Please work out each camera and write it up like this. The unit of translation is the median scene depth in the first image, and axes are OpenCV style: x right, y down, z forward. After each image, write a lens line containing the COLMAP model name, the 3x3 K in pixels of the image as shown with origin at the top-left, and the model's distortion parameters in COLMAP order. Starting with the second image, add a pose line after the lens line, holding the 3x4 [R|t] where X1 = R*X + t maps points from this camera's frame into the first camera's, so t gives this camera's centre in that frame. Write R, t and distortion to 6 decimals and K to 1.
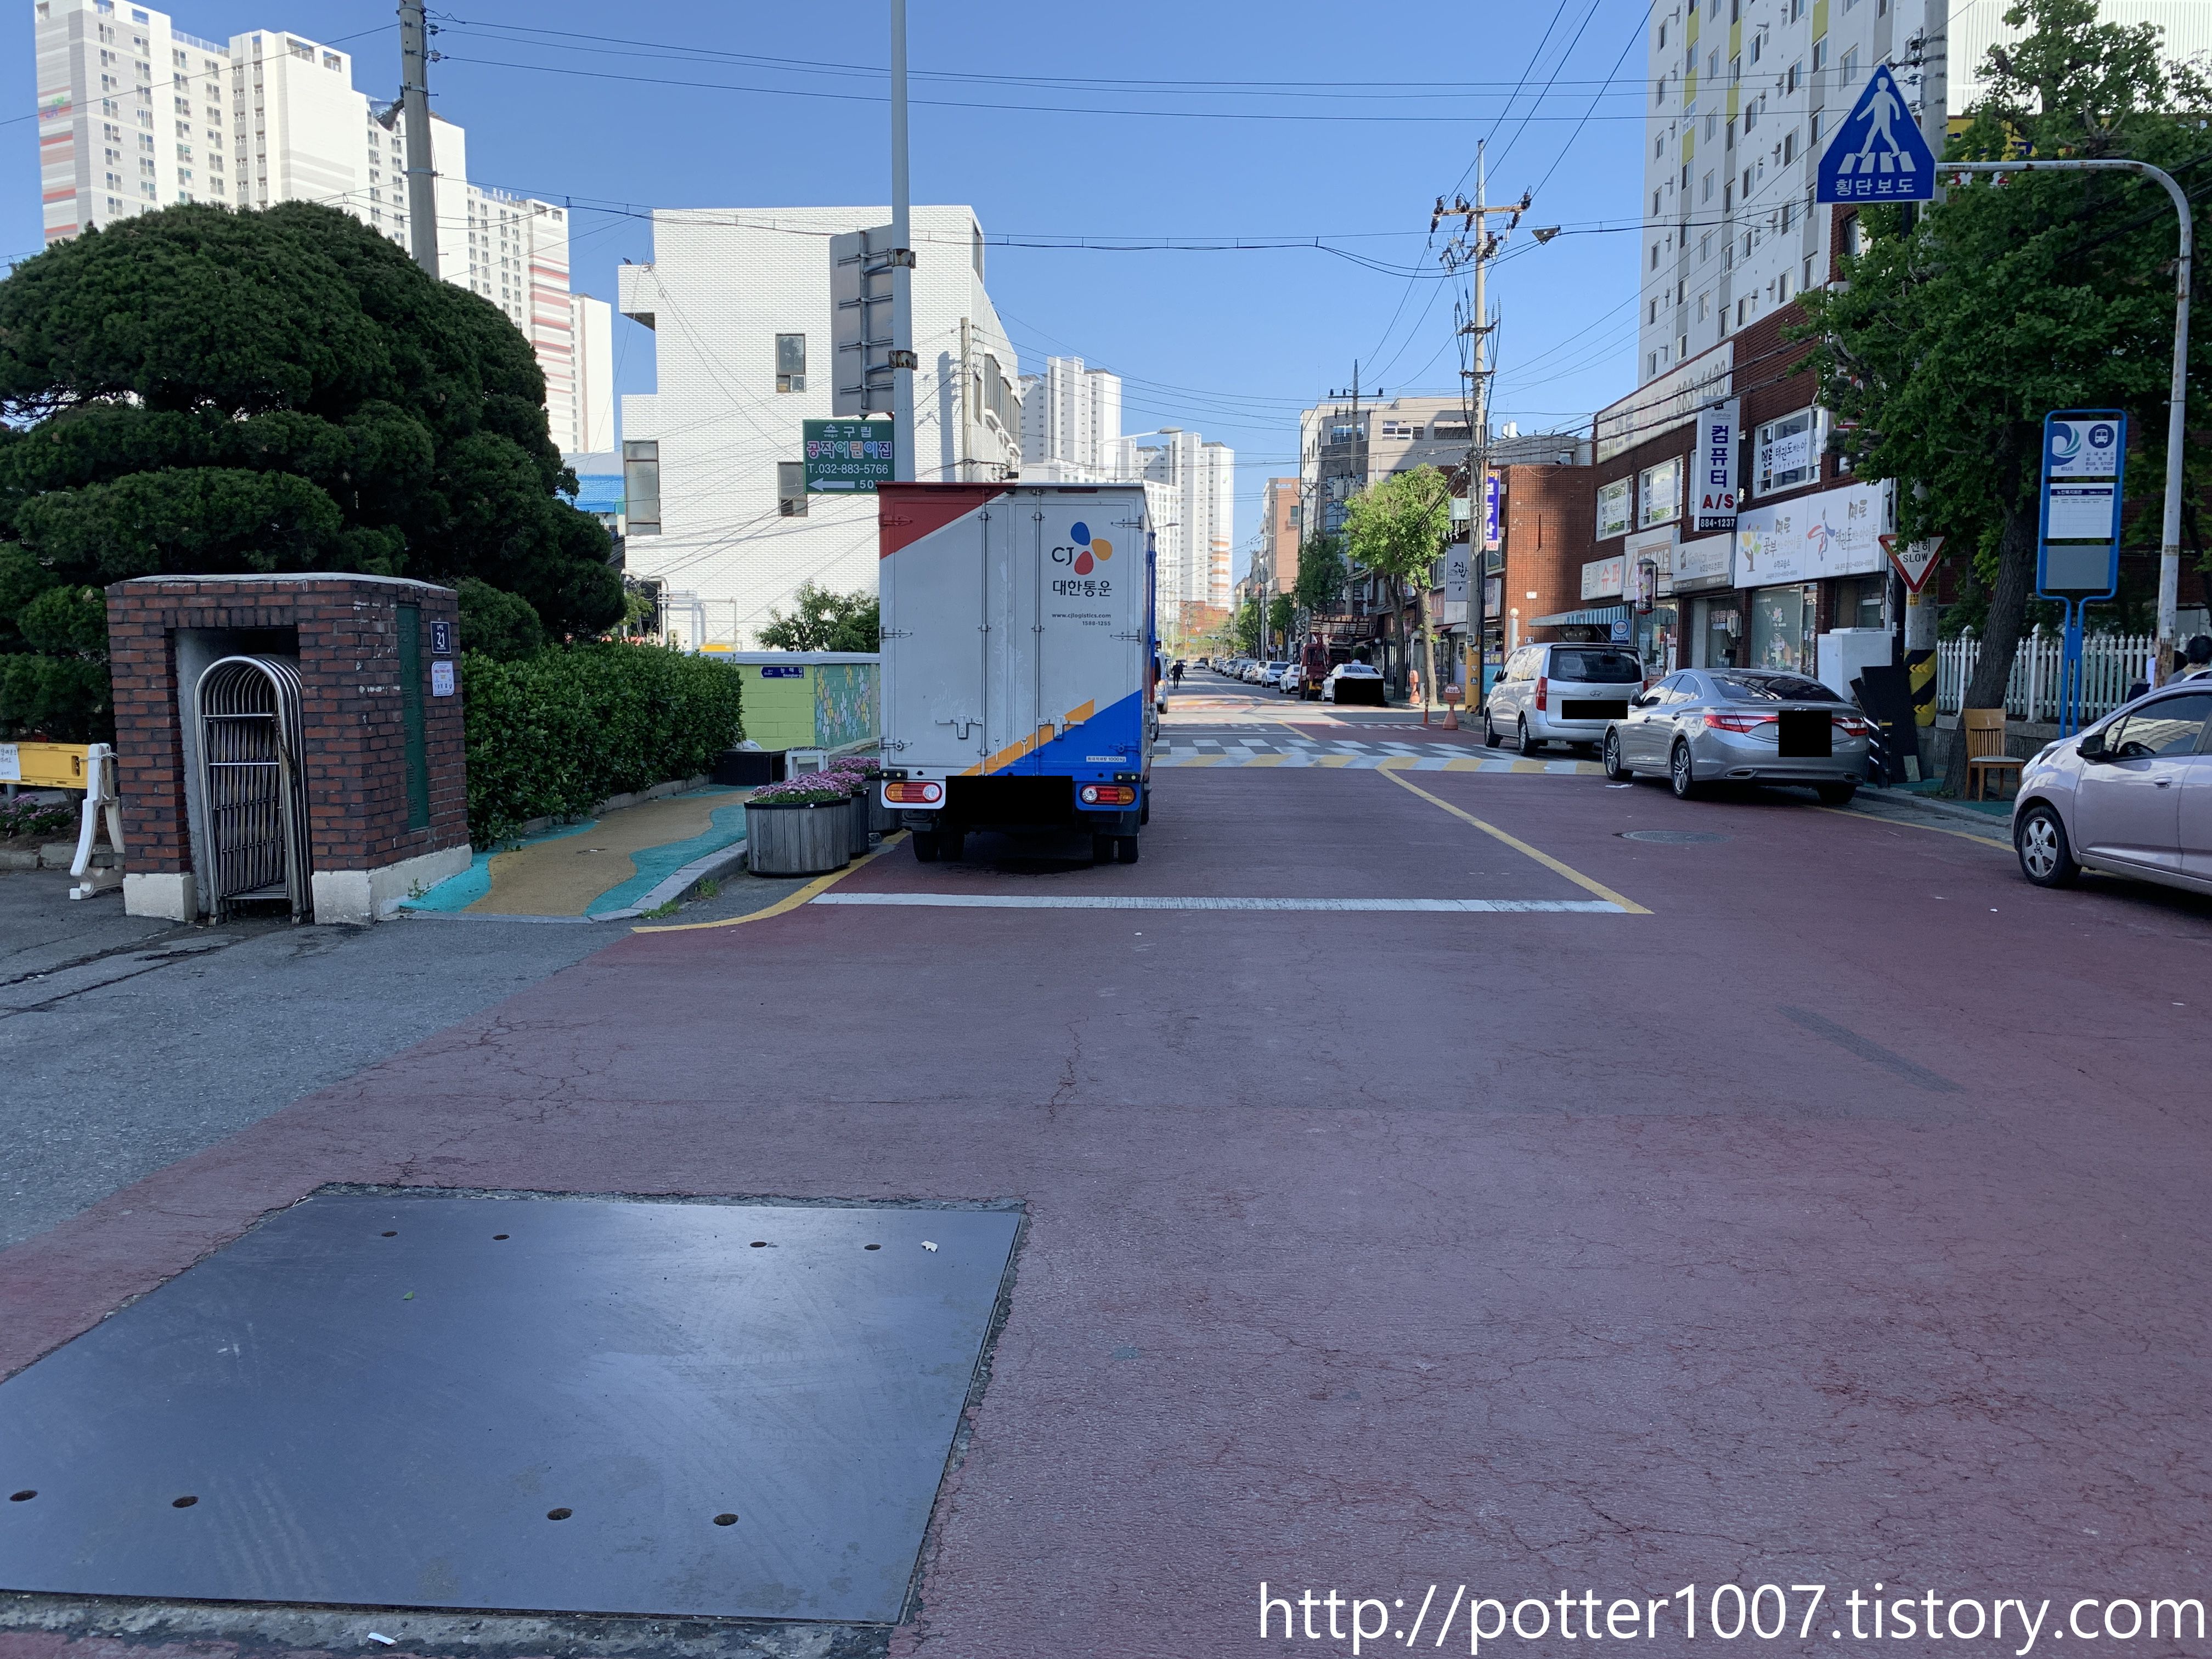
lens RADIAL K [[1671.9, 0, 1108.2], [0, 1671.9, 830.7], [0, 0, 1]] dist [-0.003698, -0.002371]
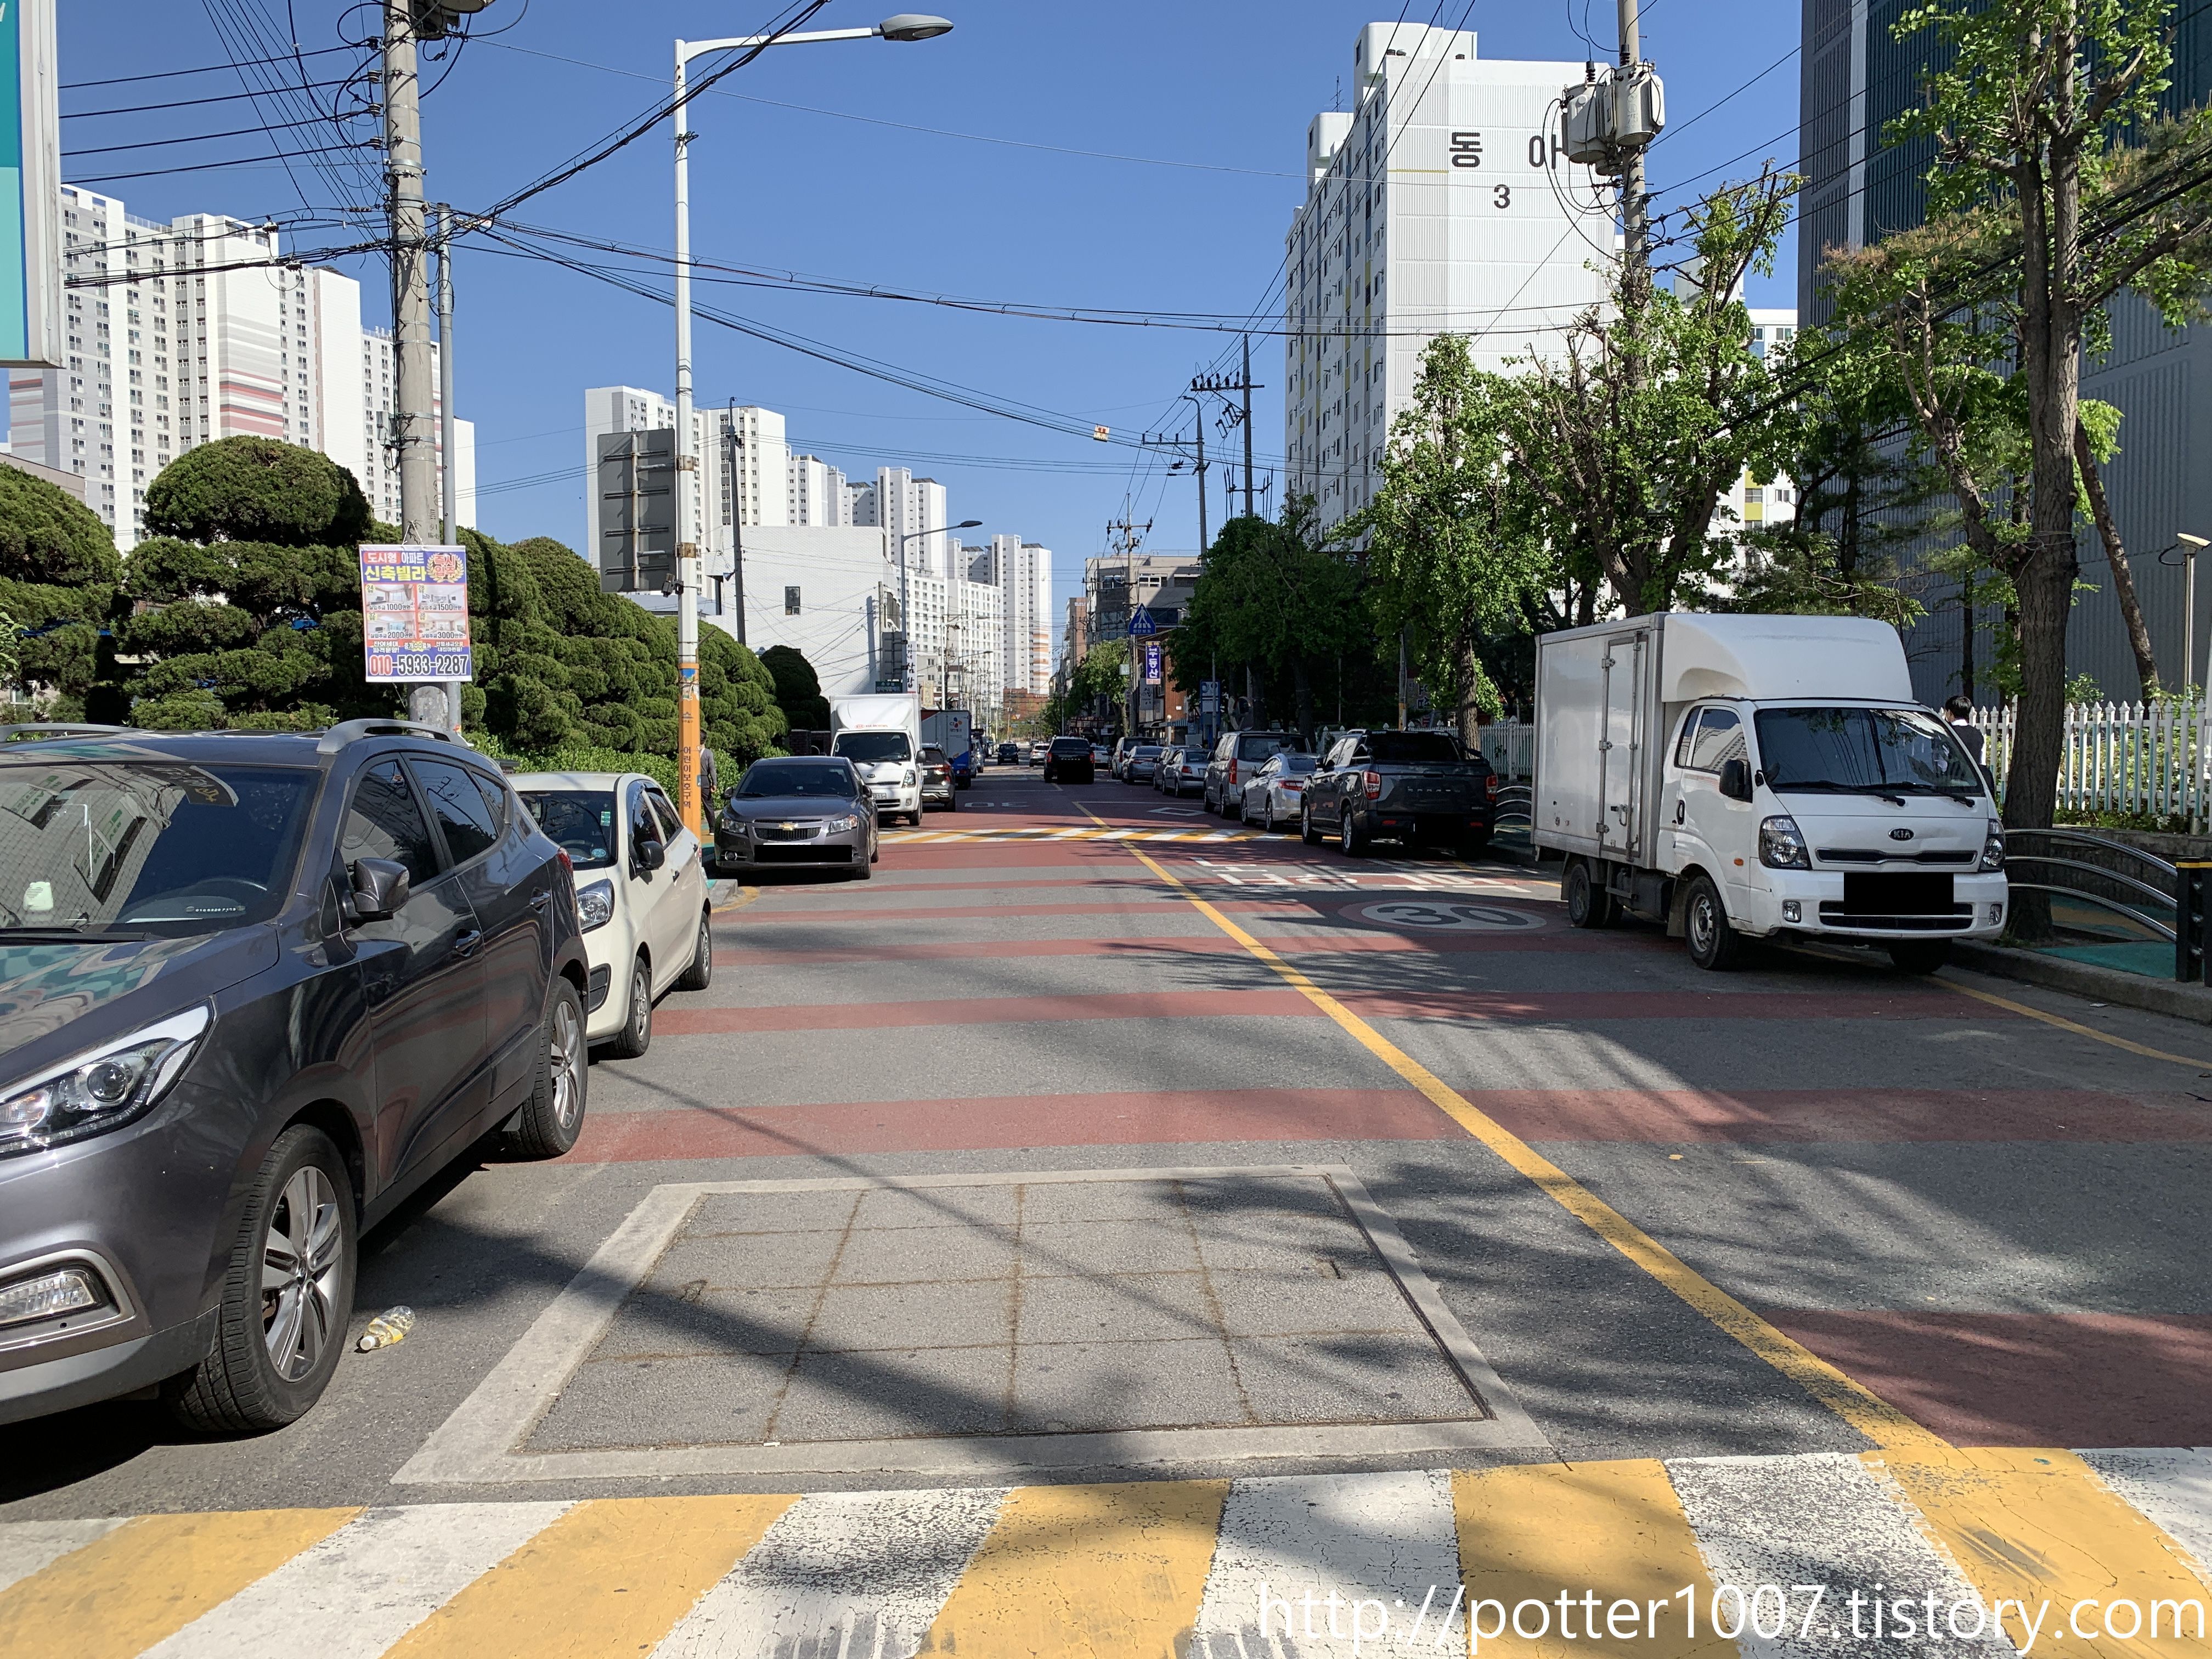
lens RADIAL K [[1671.9, 0, 1108.4], [0, 1671.9, 828.6], [0, 0, 1]] dist [-0.003698, -0.002371]
pose [[0.994670, -0.015794, 0.101895, -0.003933], [0.020941, 0.998547, -0.049644, 0.020472], [-0.100963, 0.051514, 0.993556, -0.201689]]
